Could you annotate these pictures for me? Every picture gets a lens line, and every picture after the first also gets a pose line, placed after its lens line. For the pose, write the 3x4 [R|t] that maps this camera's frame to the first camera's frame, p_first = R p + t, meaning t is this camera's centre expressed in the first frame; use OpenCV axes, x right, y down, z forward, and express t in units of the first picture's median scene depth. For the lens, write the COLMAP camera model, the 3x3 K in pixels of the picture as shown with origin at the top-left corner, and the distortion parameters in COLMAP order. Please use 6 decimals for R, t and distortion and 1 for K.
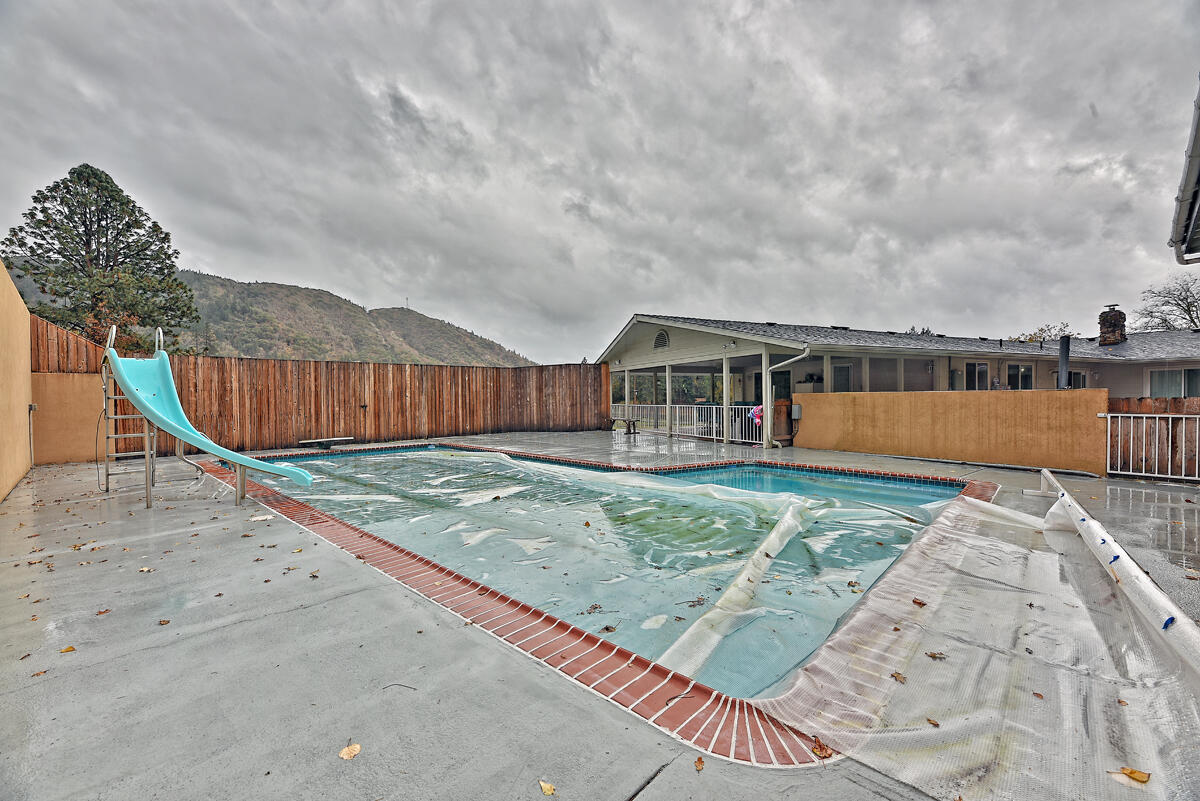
lens RADIAL K [[487.3, 0, 597.9], [0, 487.3, 400.9], [0, 0, 1]] dist [0.002135, -0.004366]
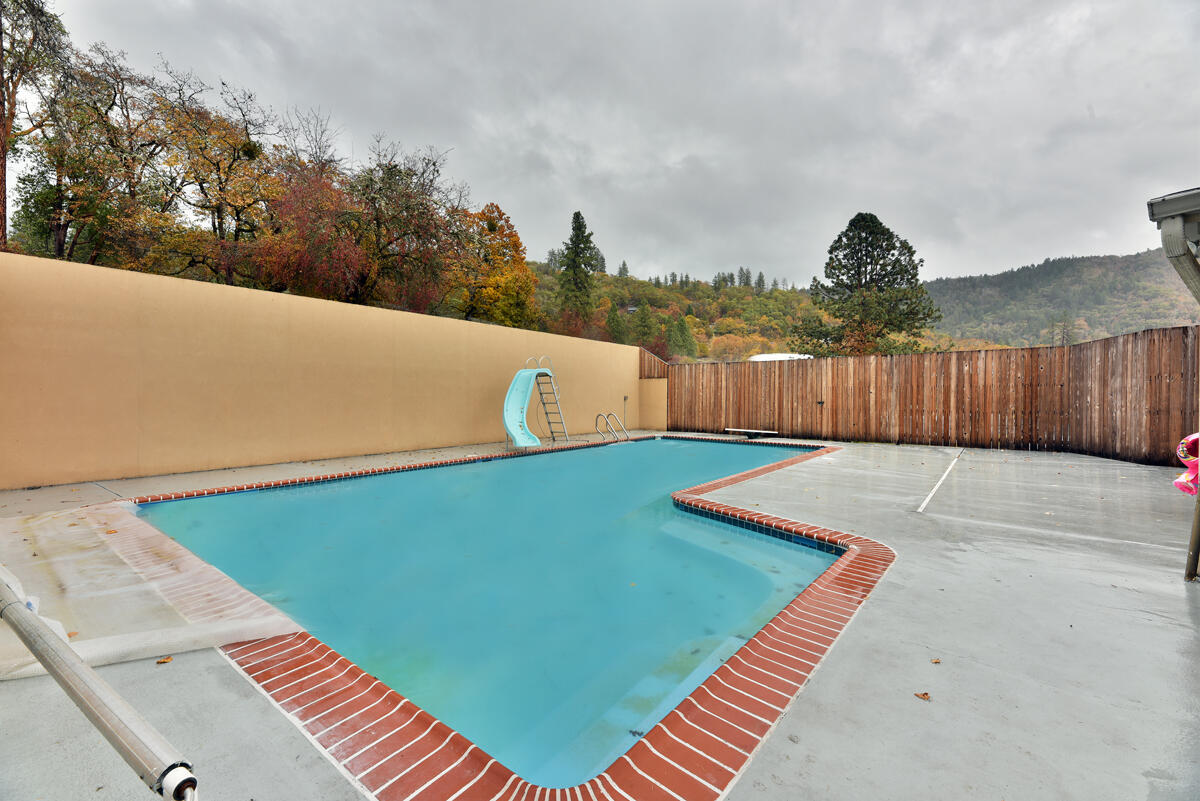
lens RADIAL K [[487.3, 0, 597.8], [0, 487.3, 399.0], [0, 0, 1]] dist [0.002135, -0.004366]
pose [[0.071635, 0.017130, -0.997284, 0.425765], [-0.010577, 0.999809, 0.016414, -0.006739], [0.997375, 0.009372, 0.071802, 0.431327]]
